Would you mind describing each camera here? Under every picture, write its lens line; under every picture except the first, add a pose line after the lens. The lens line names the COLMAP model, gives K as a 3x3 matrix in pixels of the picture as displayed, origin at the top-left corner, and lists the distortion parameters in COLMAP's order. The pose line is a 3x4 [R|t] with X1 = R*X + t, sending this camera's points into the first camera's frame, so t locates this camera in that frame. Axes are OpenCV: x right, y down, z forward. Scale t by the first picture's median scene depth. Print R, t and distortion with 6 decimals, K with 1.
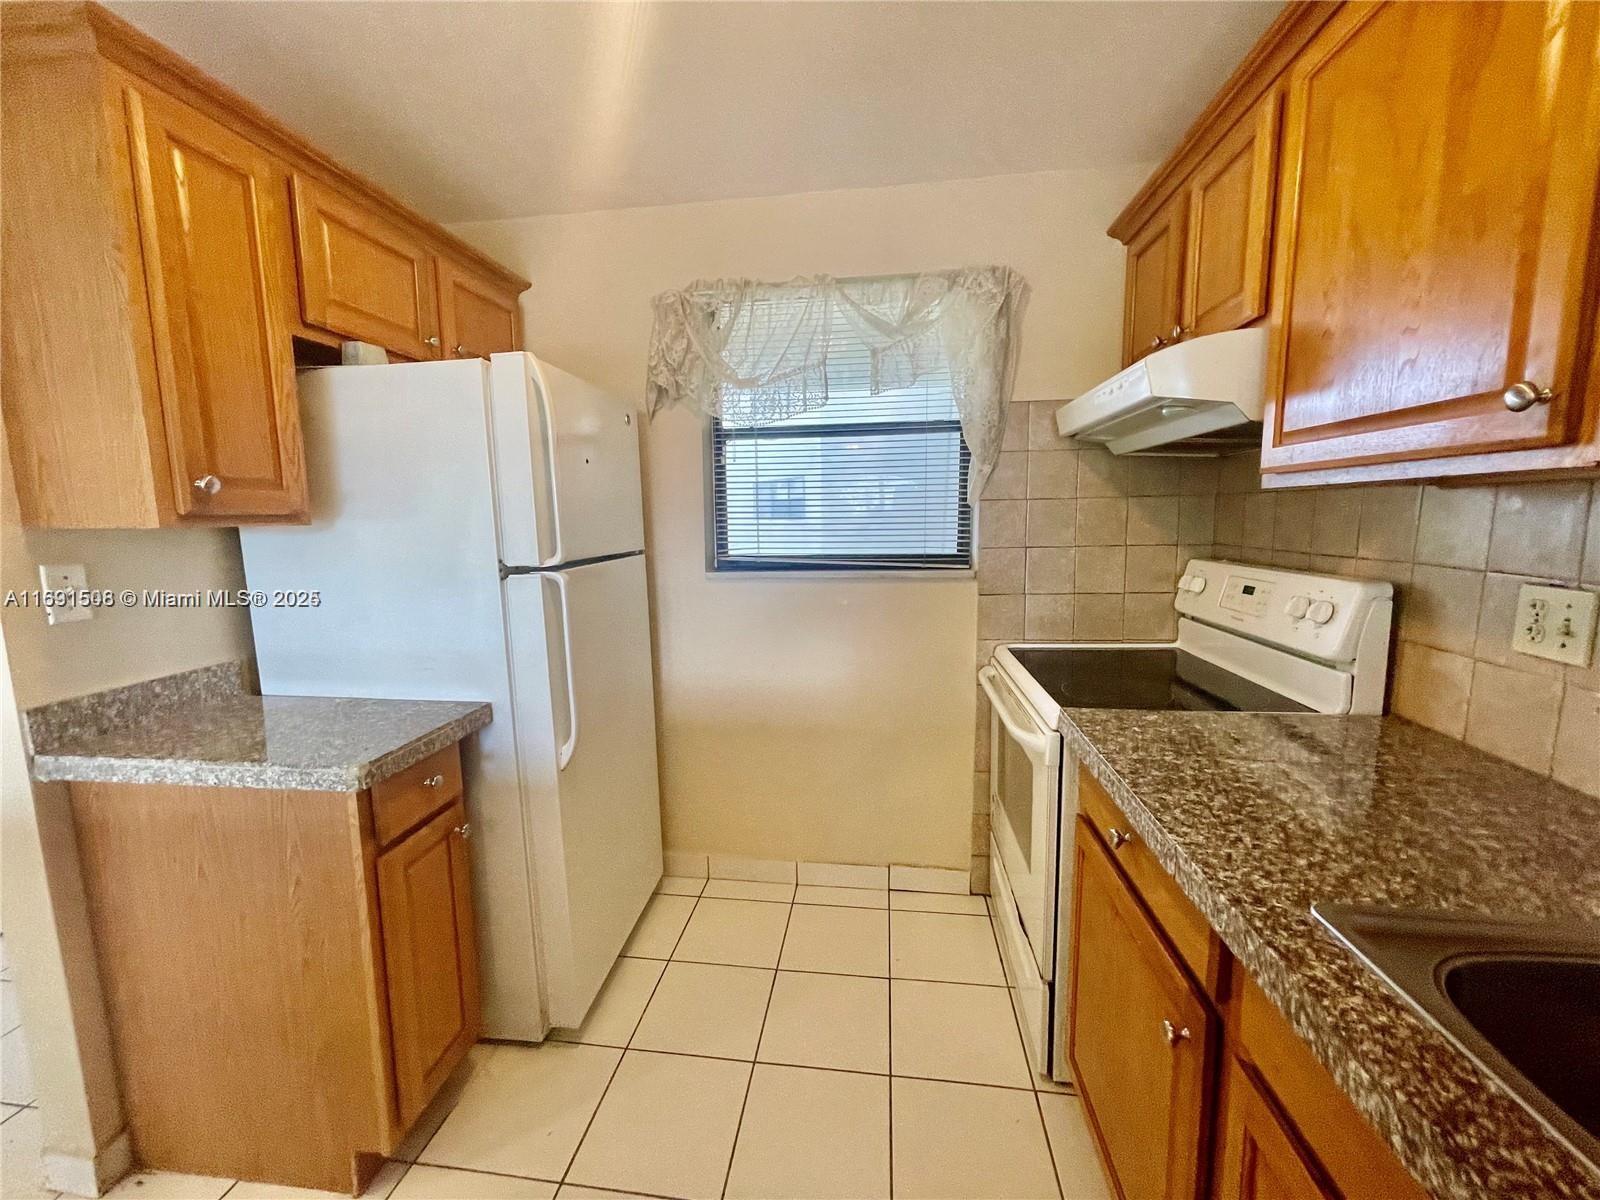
lens RADIAL K [[645.1, 0, 791.3], [0, 645.1, 597.4], [0, 0, 1]] dist [-0.005441, 0.002059]
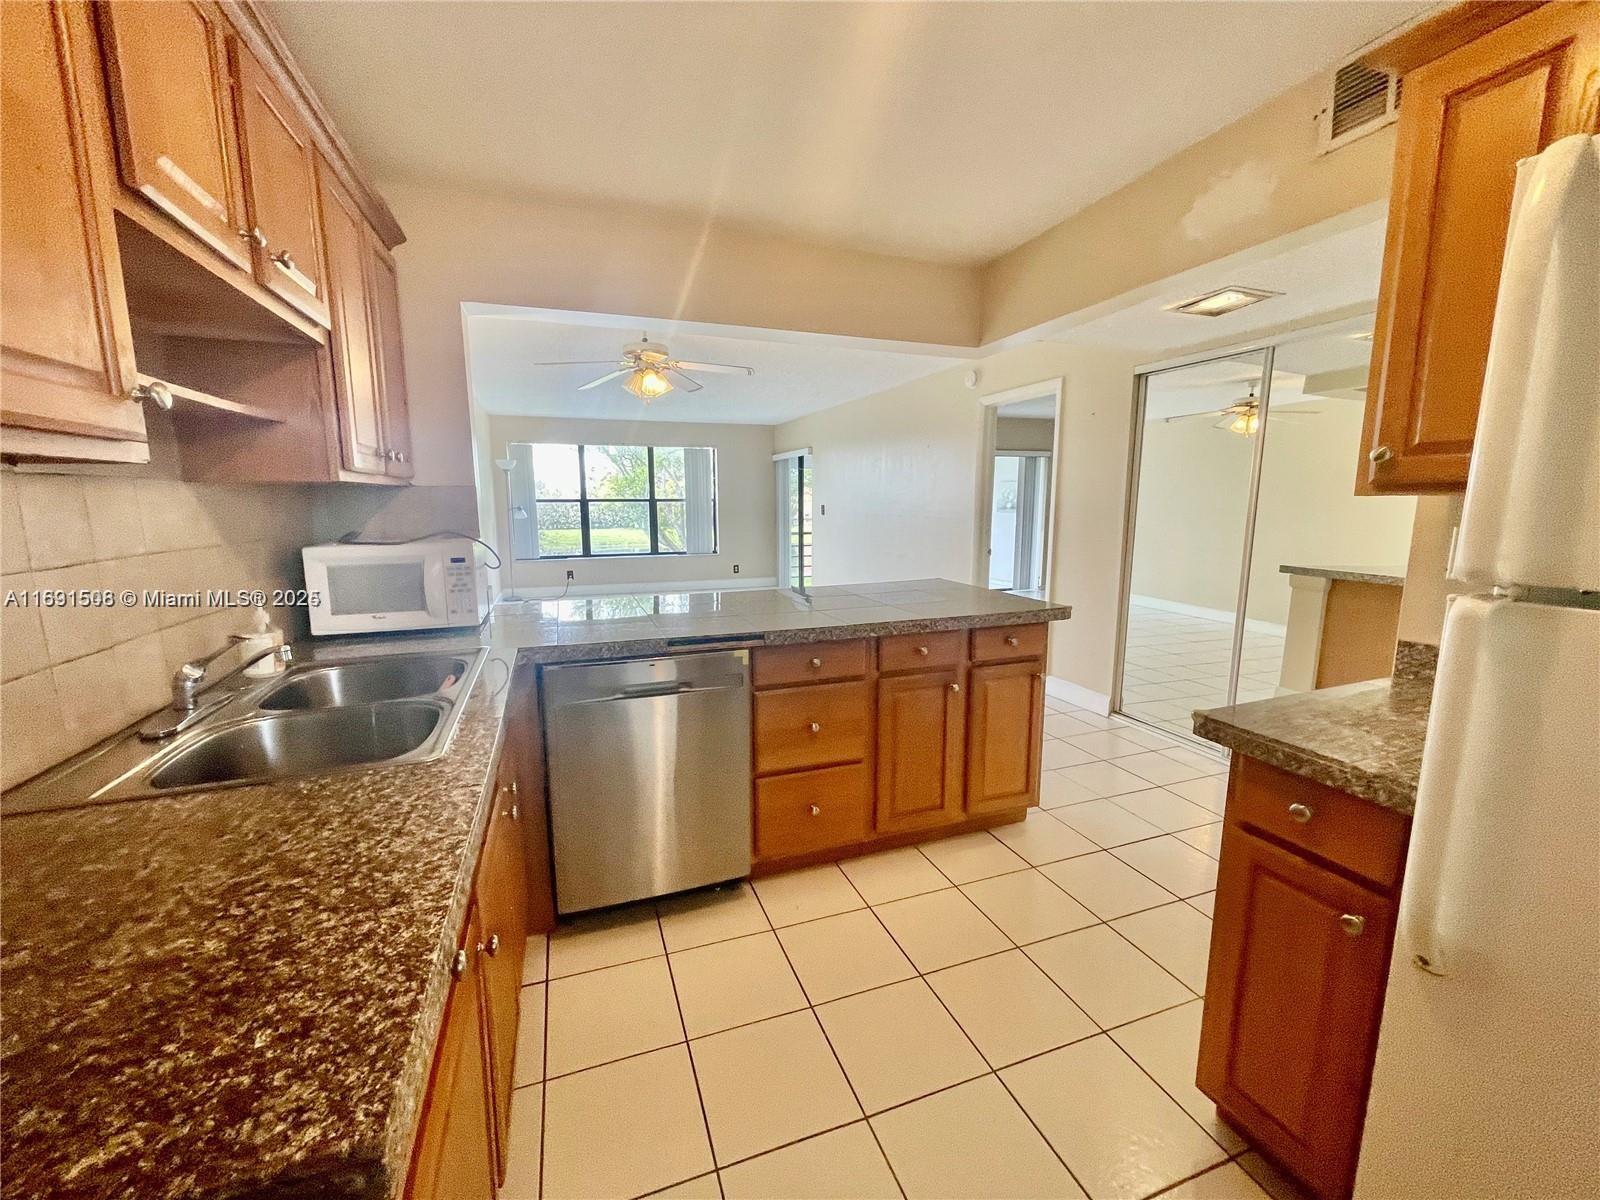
lens RADIAL K [[645.1, 0, 795.2], [0, 645.1, 598.4], [0, 0, 1]] dist [-0.005441, 0.002059]
pose [[-0.882684, 0.089718, -0.461323, 0.341832], [-0.043827, 0.961617, 0.270874, -0.155519], [0.467919, 0.259314, -0.844872, 1.208386]]
